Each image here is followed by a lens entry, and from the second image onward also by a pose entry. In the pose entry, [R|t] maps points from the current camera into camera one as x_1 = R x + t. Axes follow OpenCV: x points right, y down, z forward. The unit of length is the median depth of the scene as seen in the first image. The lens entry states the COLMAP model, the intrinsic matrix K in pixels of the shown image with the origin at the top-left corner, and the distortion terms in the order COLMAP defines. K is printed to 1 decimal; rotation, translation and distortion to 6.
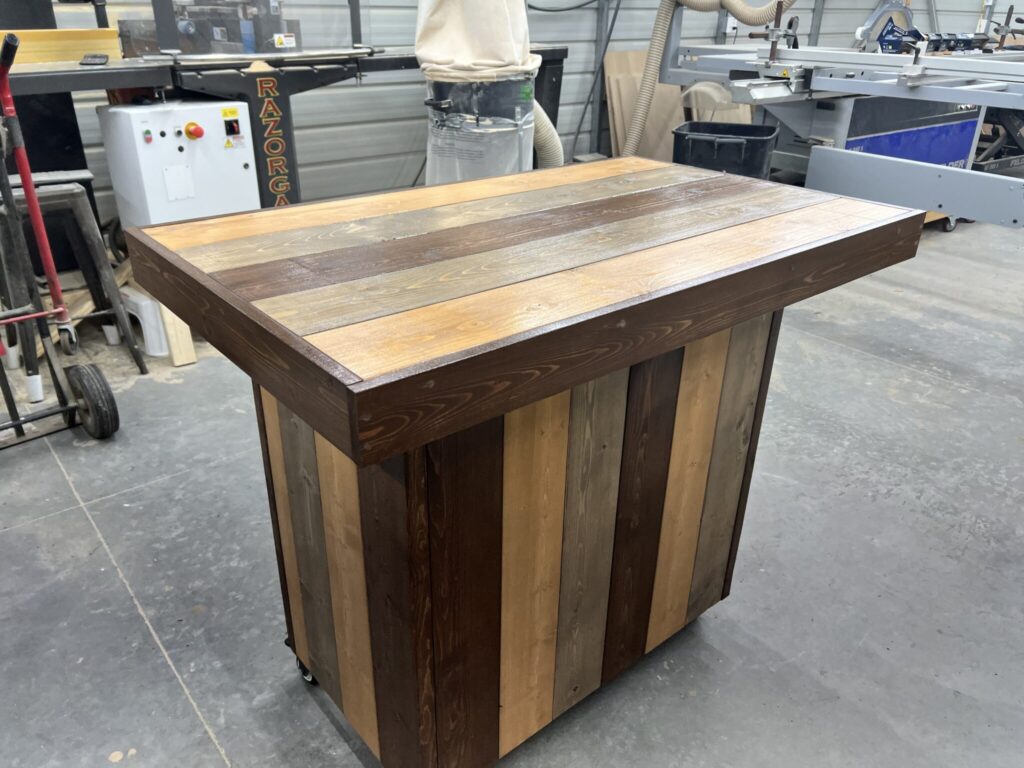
lens RADIAL K [[776.0, 0, 509.7], [0, 776.0, 379.8], [0, 0, 1]] dist [0.055958, -0.059925]
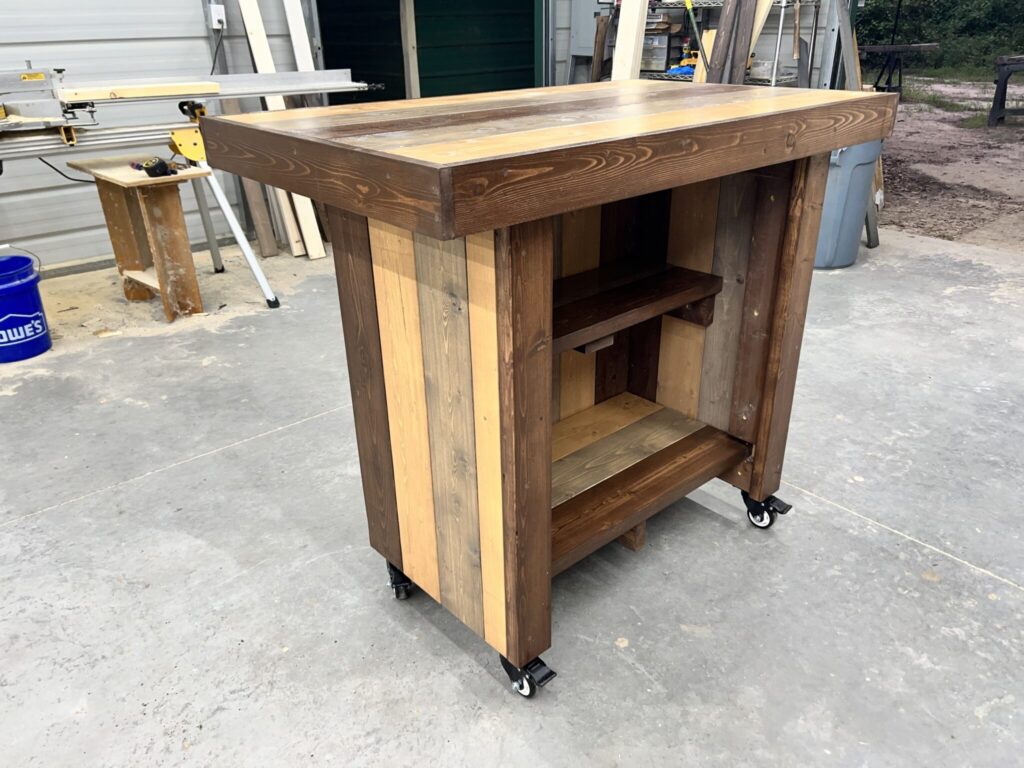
lens RADIAL K [[773.2, 0, 512.0], [0, 773.2, 384.0], [0, 0, 1]] dist [0.036560, 0.002747]
pose [[-0.999400, 0.010141, -0.033107, 0.102663], [-0.019436, 0.627005, 0.778772, -0.441176], [0.028656, 0.778949, -0.626432, 1.069558]]
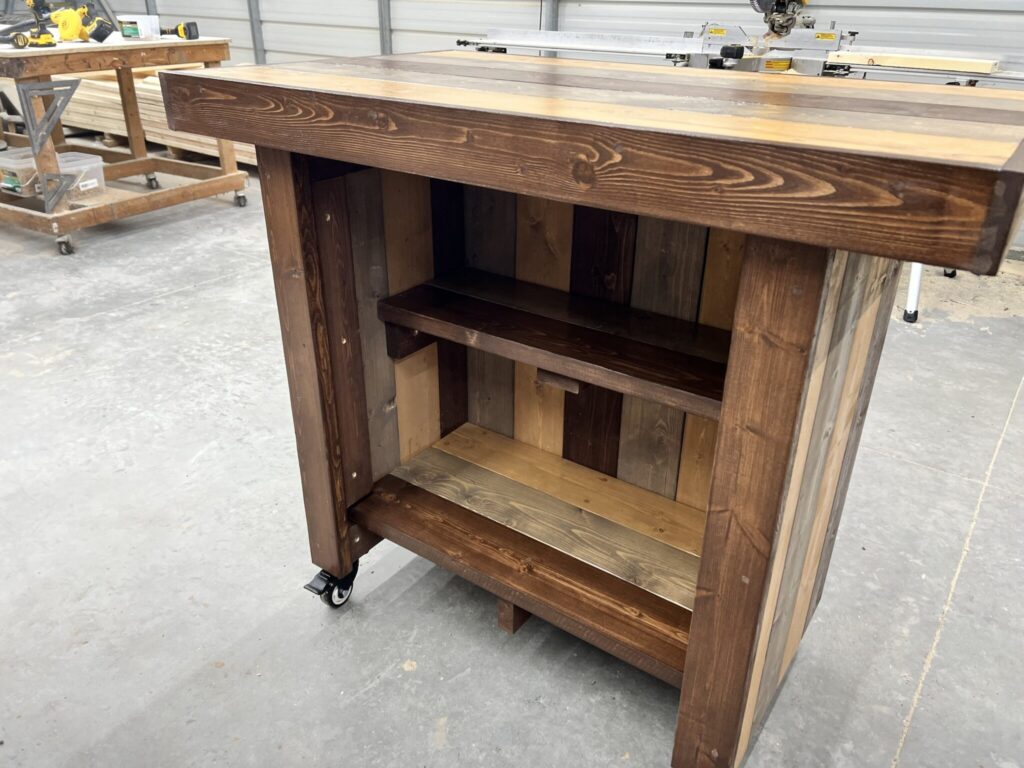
lens RADIAL K [[776.0, 0, 509.7], [0, 776.0, 379.8], [0, 0, 1]] dist [0.055958, -0.059925]
pose [[-0.260160, -0.452587, 0.852925, -0.436299], [0.405074, 0.750693, 0.521895, -0.244727], [-0.876489, 0.481274, -0.011970, 0.670052]]
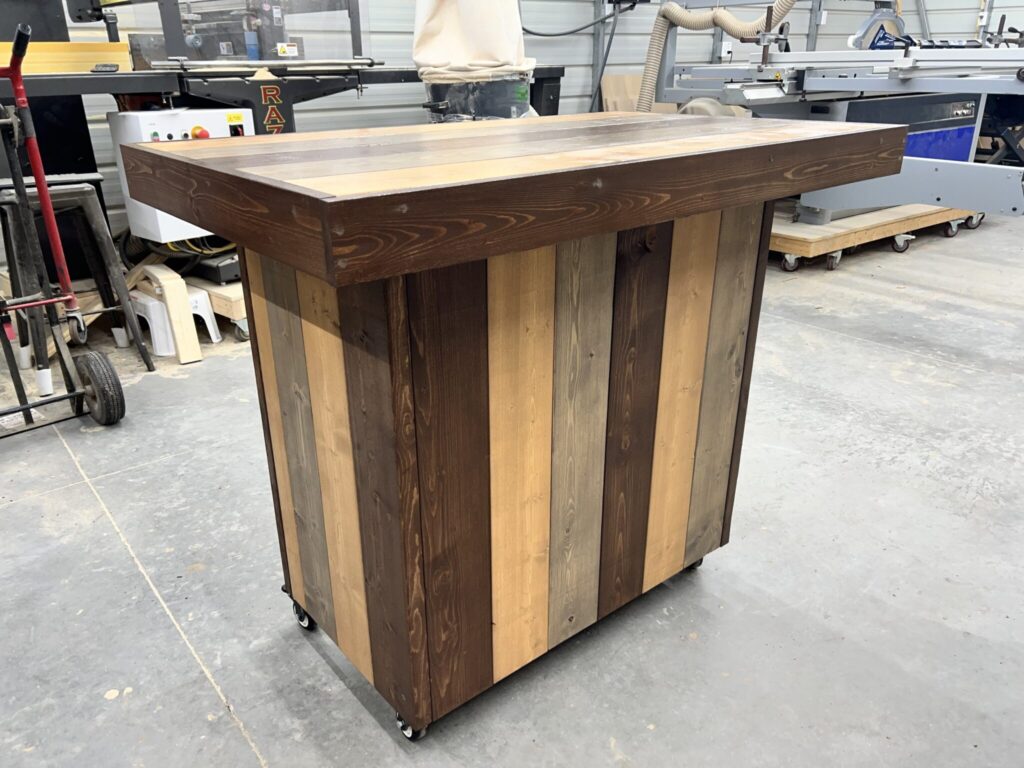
lens RADIAL K [[772.3, 0, 497.1], [0, 772.3, 388.2], [0, 0, 1]] dist [0.060050, -0.063102]
pose [[0.999462, -0.017746, -0.027593, 0.013980], [0.016301, 0.998528, -0.051735, 0.093099], [0.028470, 0.051257, 0.998280, 0.000489]]
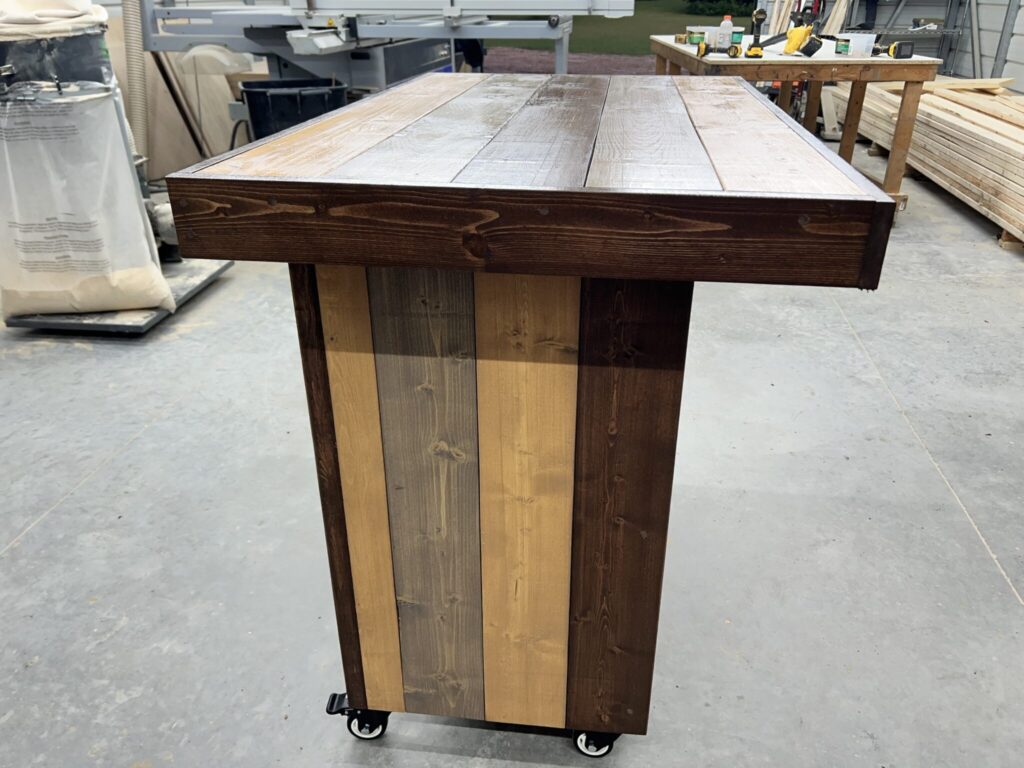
lens RADIAL K [[783.7, 0, 524.1], [0, 783.7, 382.9], [0, 0, 1]] dist [0.056537, -0.072954]
pose [[0.728328, -0.318525, 0.606696, -0.357112], [0.308122, 0.943068, 0.125231, -0.011005], [-0.612045, 0.095728, 0.785007, 0.153543]]
